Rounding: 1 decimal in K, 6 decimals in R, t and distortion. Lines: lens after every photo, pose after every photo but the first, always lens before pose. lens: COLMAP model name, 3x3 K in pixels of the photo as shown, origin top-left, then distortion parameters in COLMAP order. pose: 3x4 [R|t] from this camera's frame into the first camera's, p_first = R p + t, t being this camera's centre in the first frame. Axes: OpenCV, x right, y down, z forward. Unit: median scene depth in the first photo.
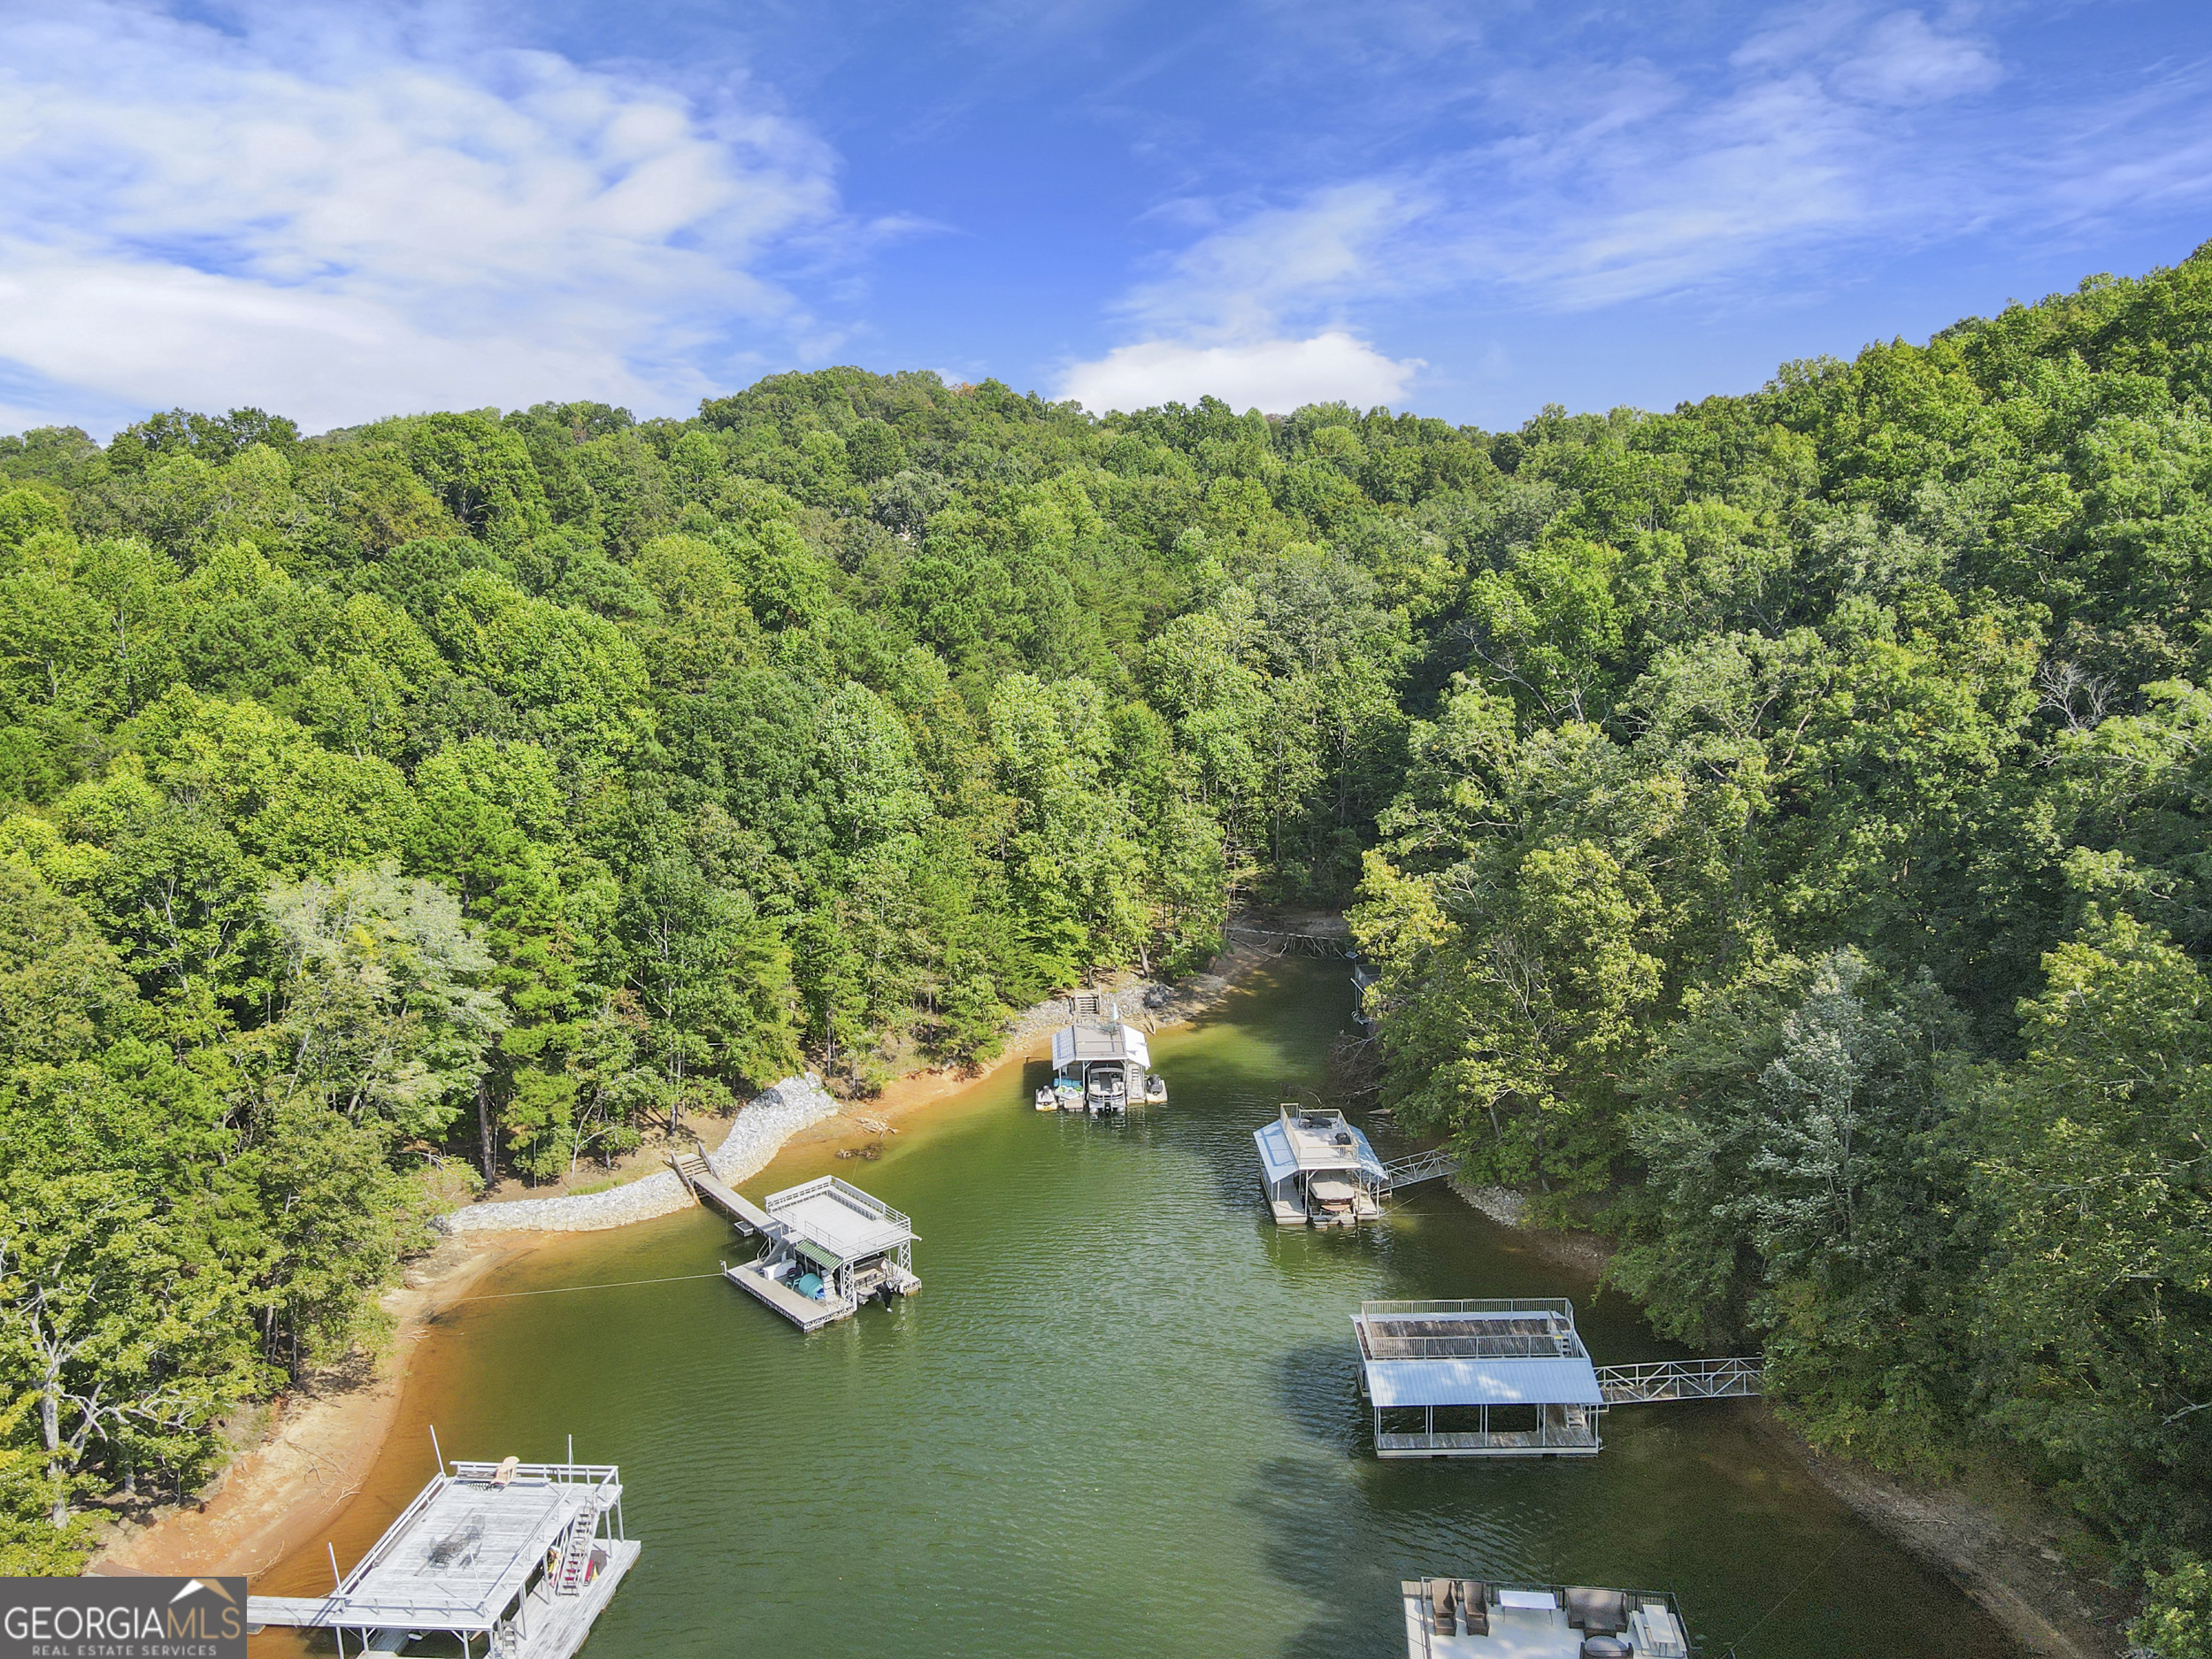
lens RADIAL K [[1694.1, 0, 1110.0], [0, 1694.1, 822.6], [0, 0, 1]] dist [-0.002860, 0.034753]
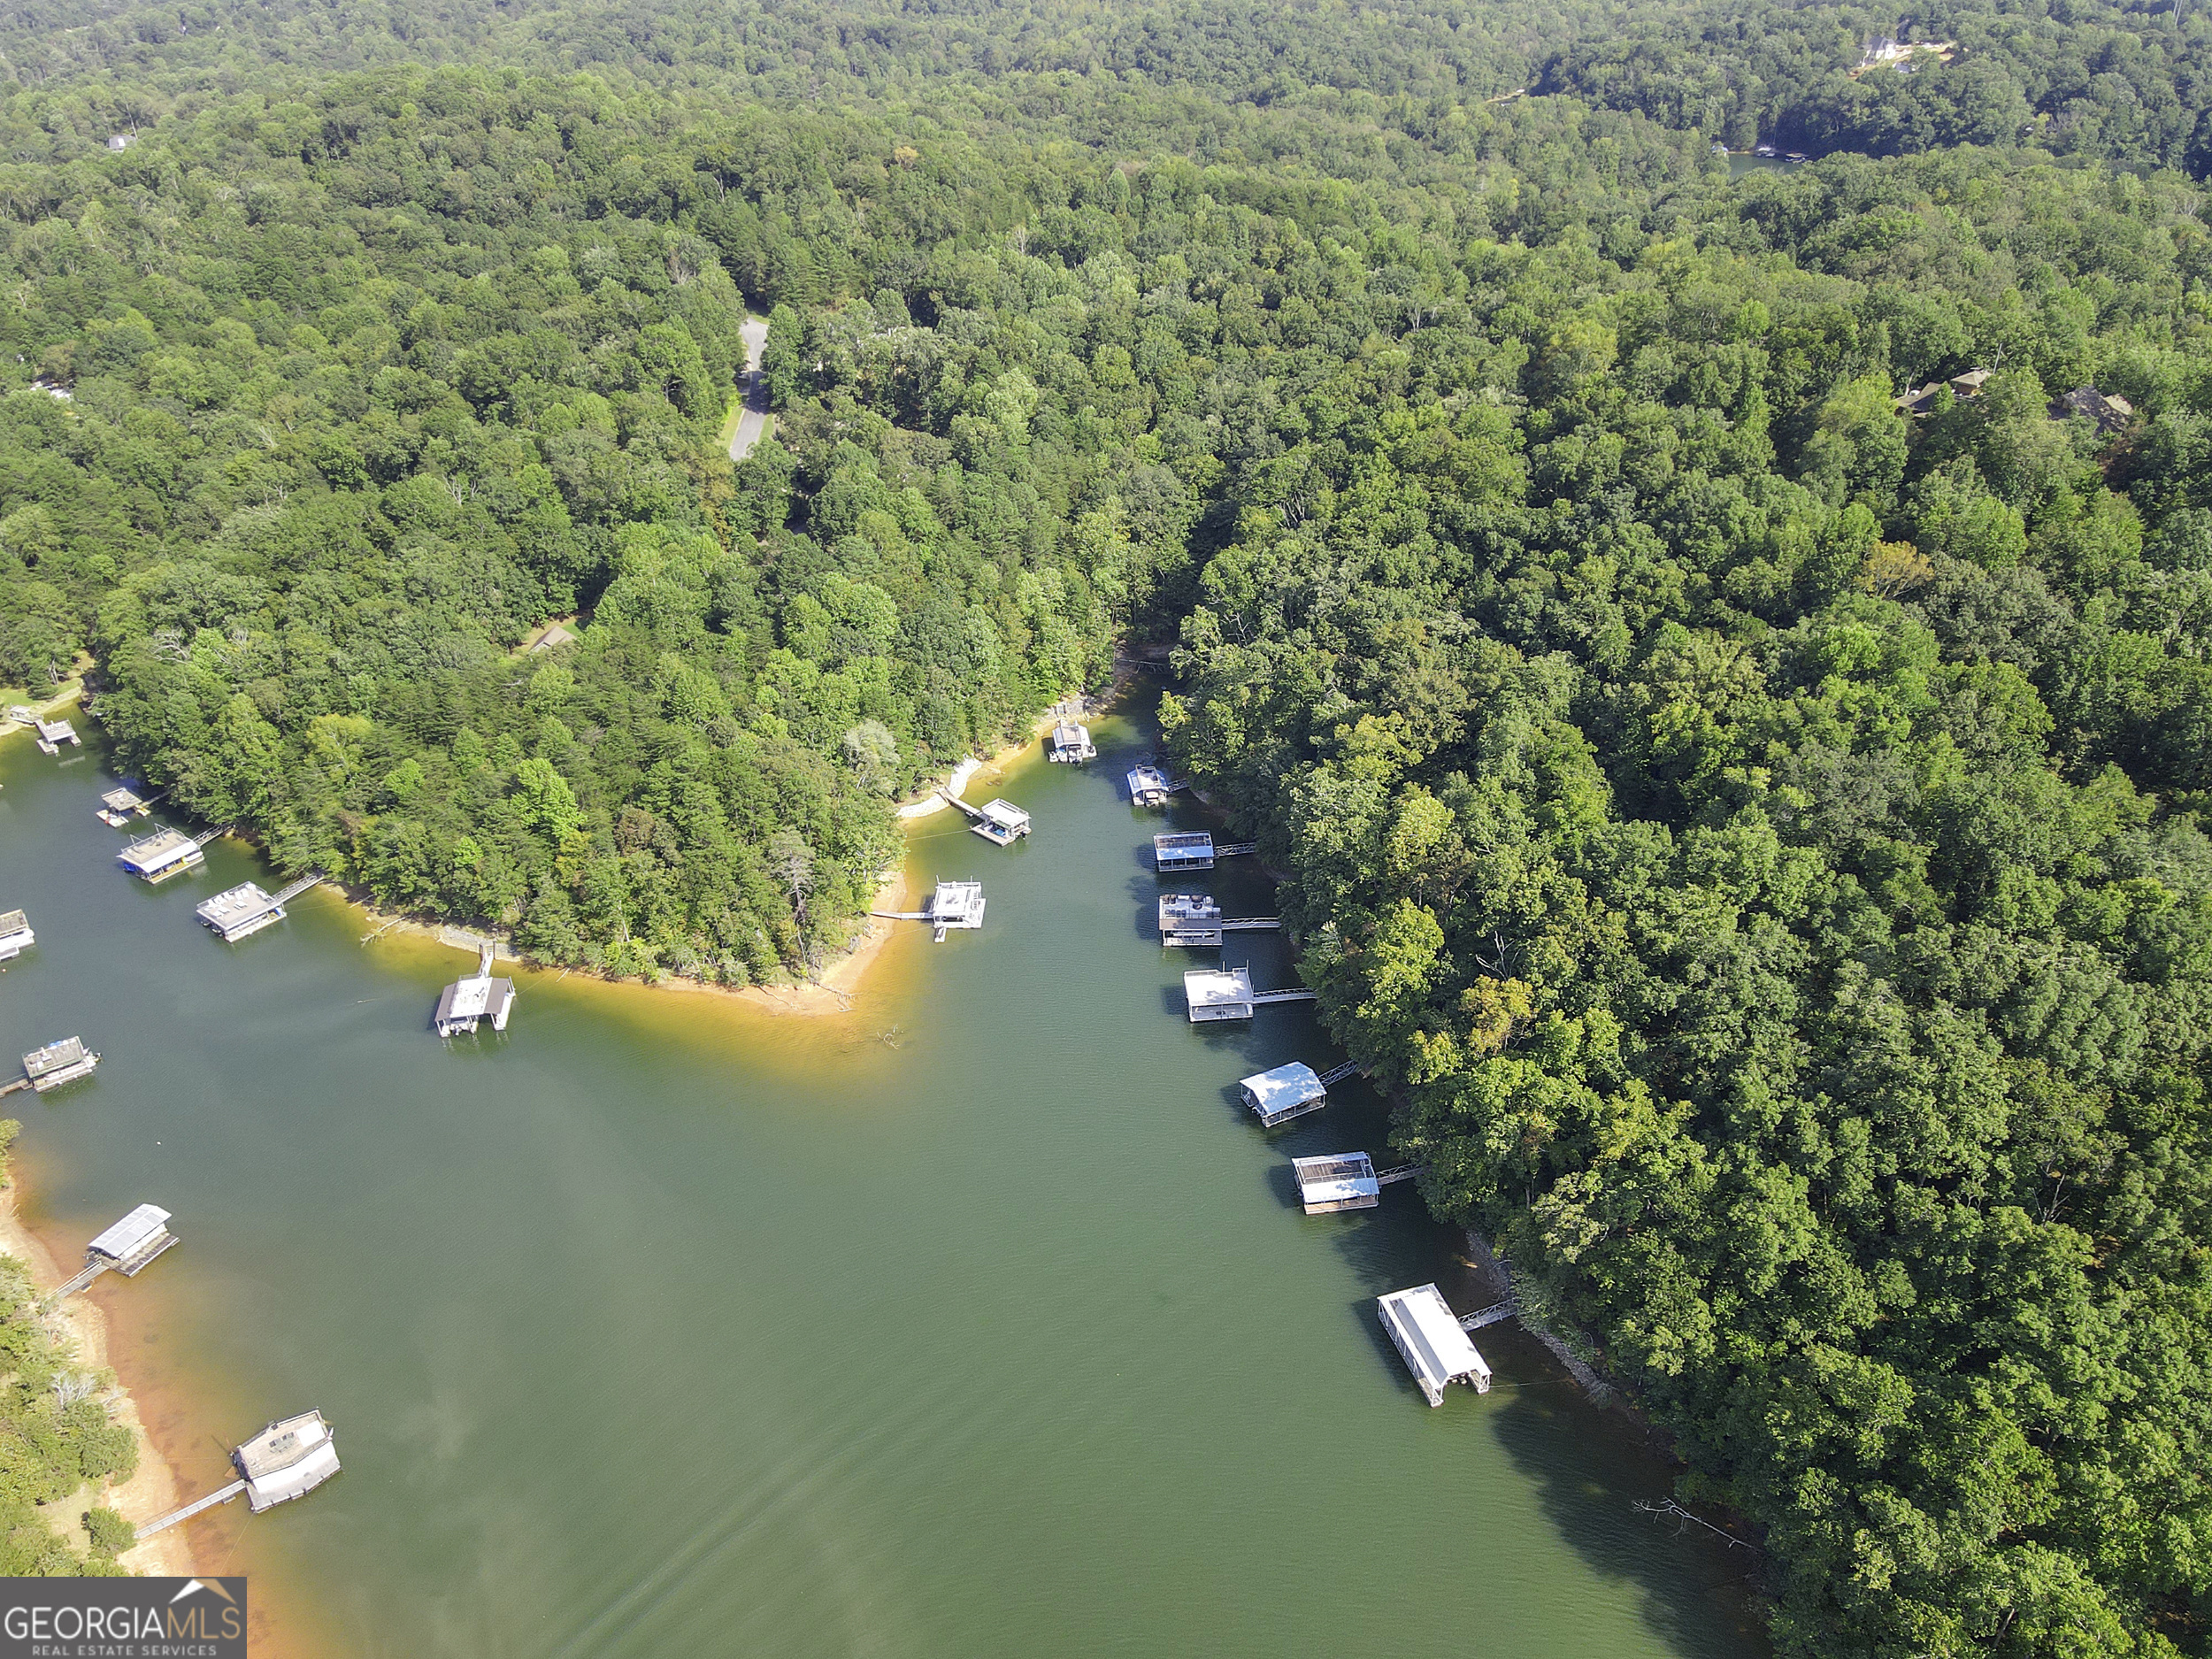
lens RADIAL K [[1694.1, 0, 1110.0], [0, 1694.1, 822.6], [0, 0, 1]] dist [-0.002860, 0.034753]
pose [[0.996678, -0.047526, 0.066131, -0.136521], [0.023574, 0.945656, 0.324314, -0.649856], [-0.077951, -0.321678, 0.943635, -1.712415]]
